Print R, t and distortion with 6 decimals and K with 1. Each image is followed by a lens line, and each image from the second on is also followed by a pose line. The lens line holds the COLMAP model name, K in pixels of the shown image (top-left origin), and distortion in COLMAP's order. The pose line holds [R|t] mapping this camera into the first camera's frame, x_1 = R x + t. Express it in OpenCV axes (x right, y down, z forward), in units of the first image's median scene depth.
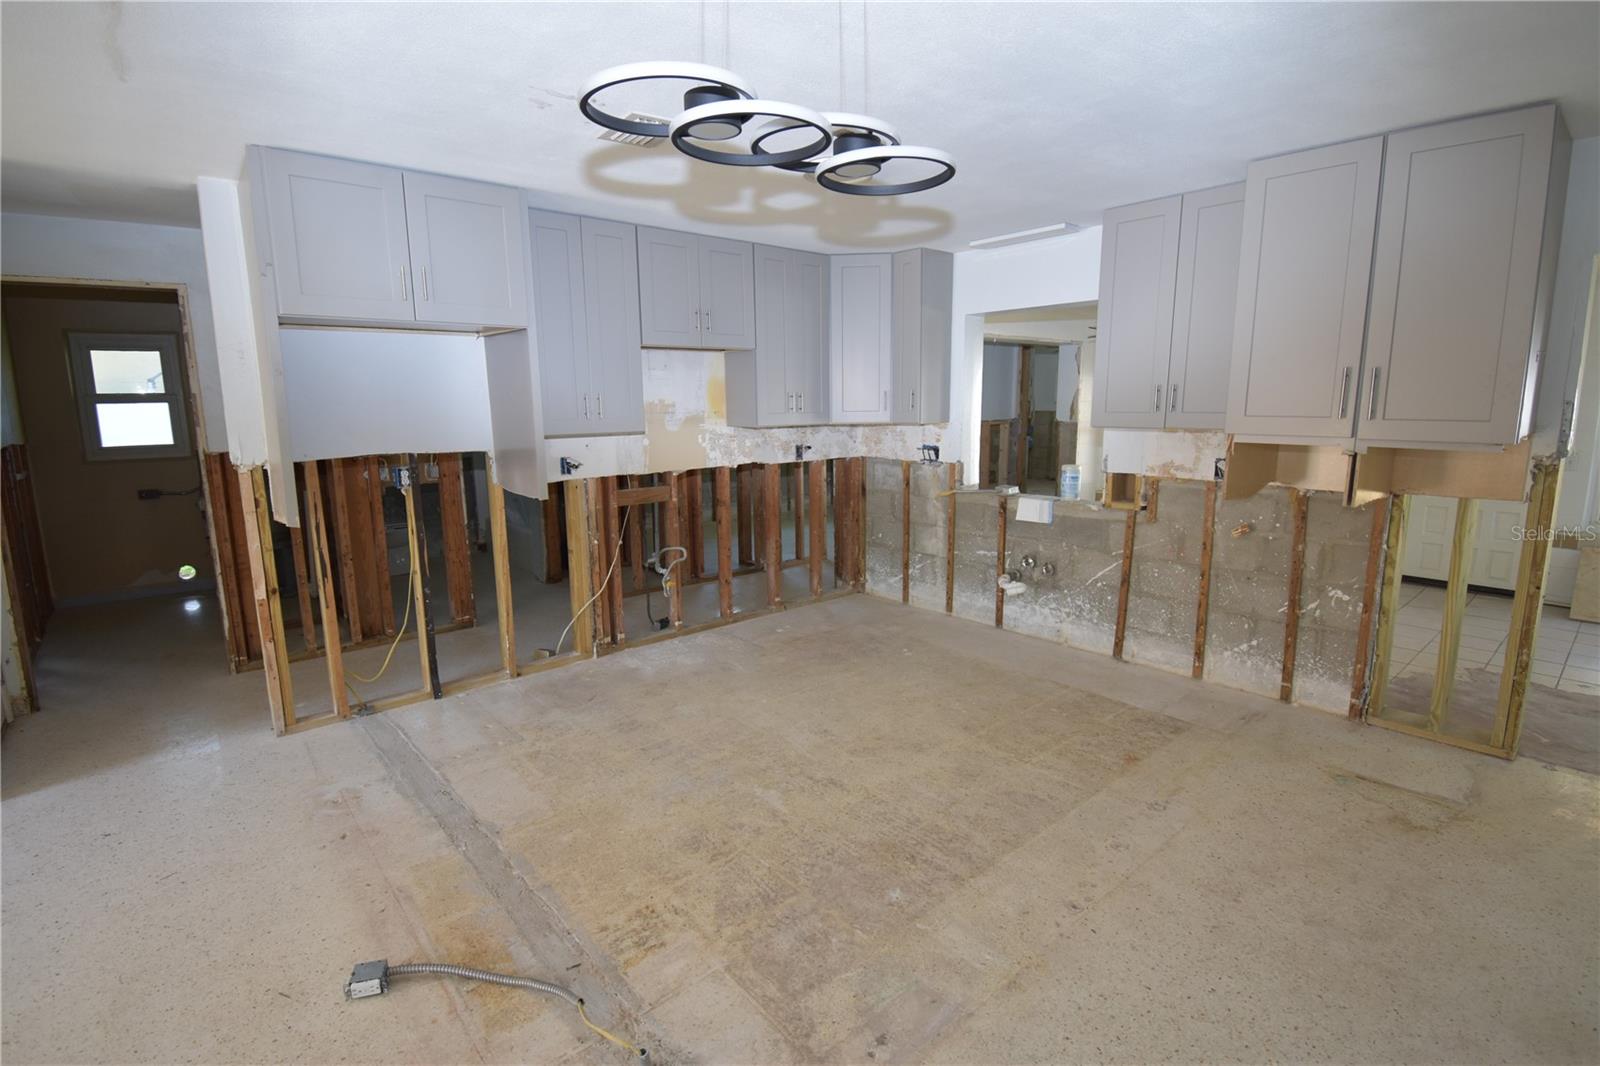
lens RADIAL K [[749.5, 0, 800.0], [0, 749.5, 533.0], [0, 0, 1]] dist [0.014572, -0.024339]
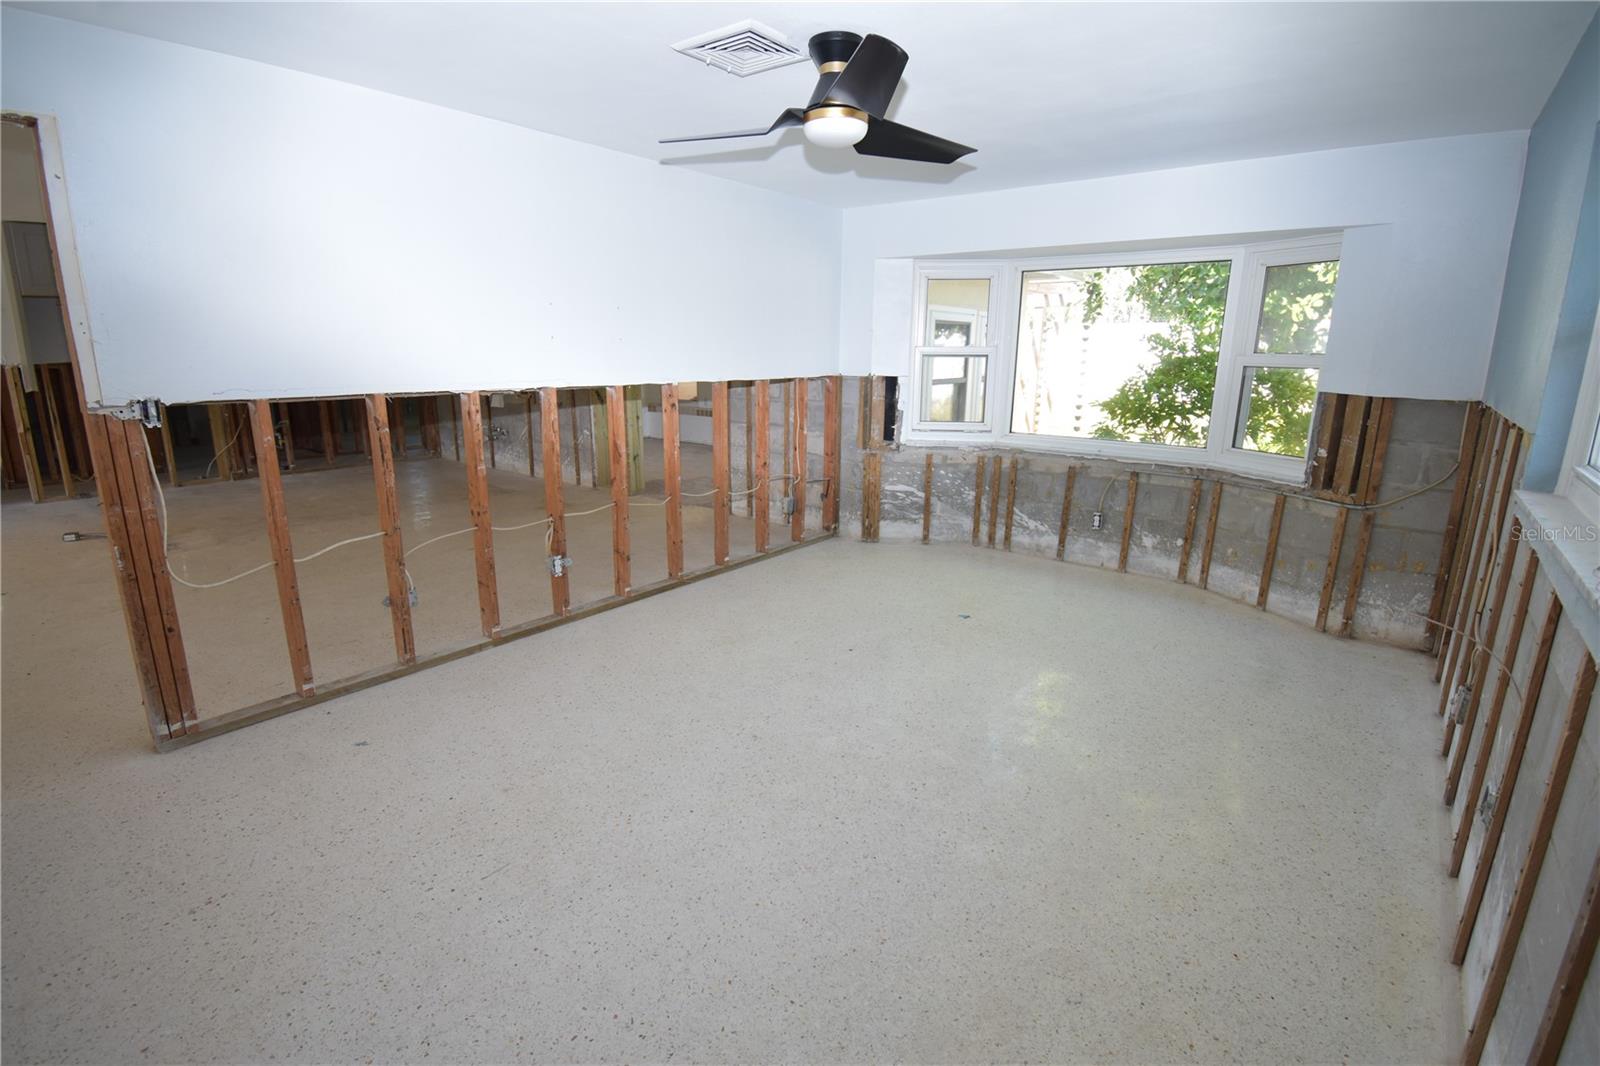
lens RADIAL K [[749.5, 0, 800.0], [0, 749.5, 533.0], [0, 0, 1]] dist [0.014572, -0.024339]
pose [[0.981494, -0.025789, 0.189749, 0.802487], [0.012117, 0.997268, 0.072866, 0.198271], [-0.191110, -0.069219, 0.979125, -1.147400]]
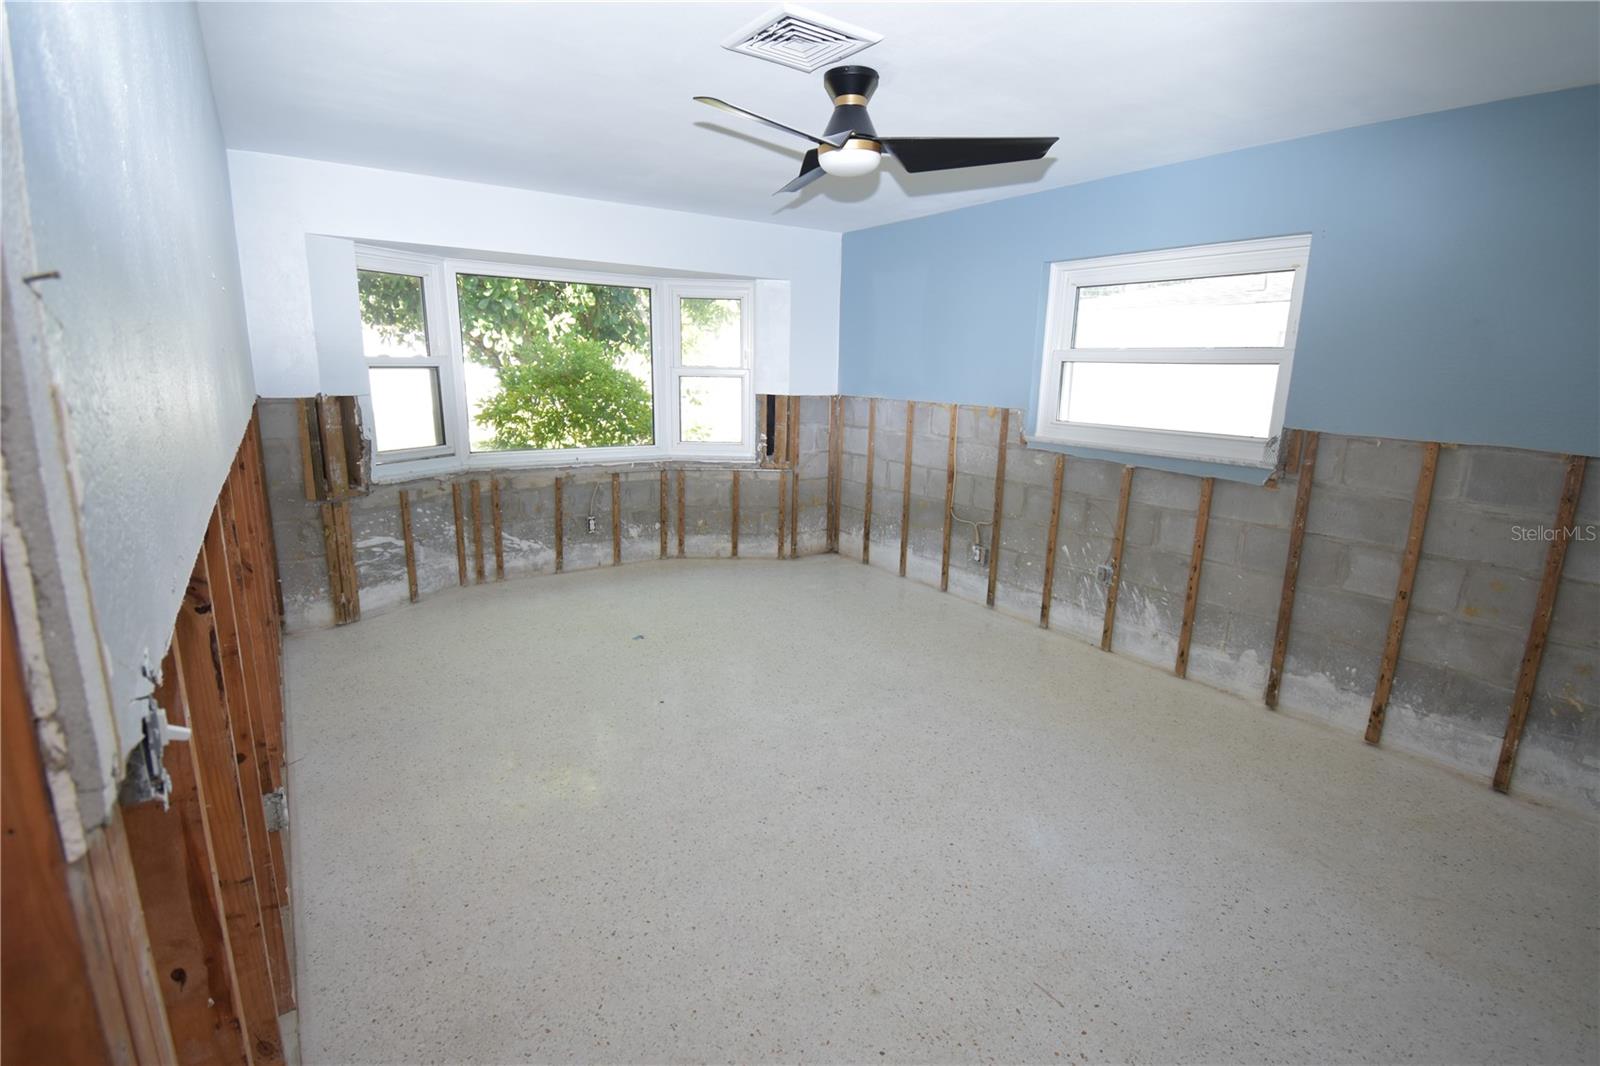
lens RADIAL K [[749.5, 0, 800.0], [0, 749.5, 533.0], [0, 0, 1]] dist [0.014572, -0.024339]
pose [[0.109282, -0.205266, 0.972586, 0.273438], [0.147716, 0.970935, 0.188320, 0.093480], [-0.982974, 0.123086, 0.136427, -0.535332]]
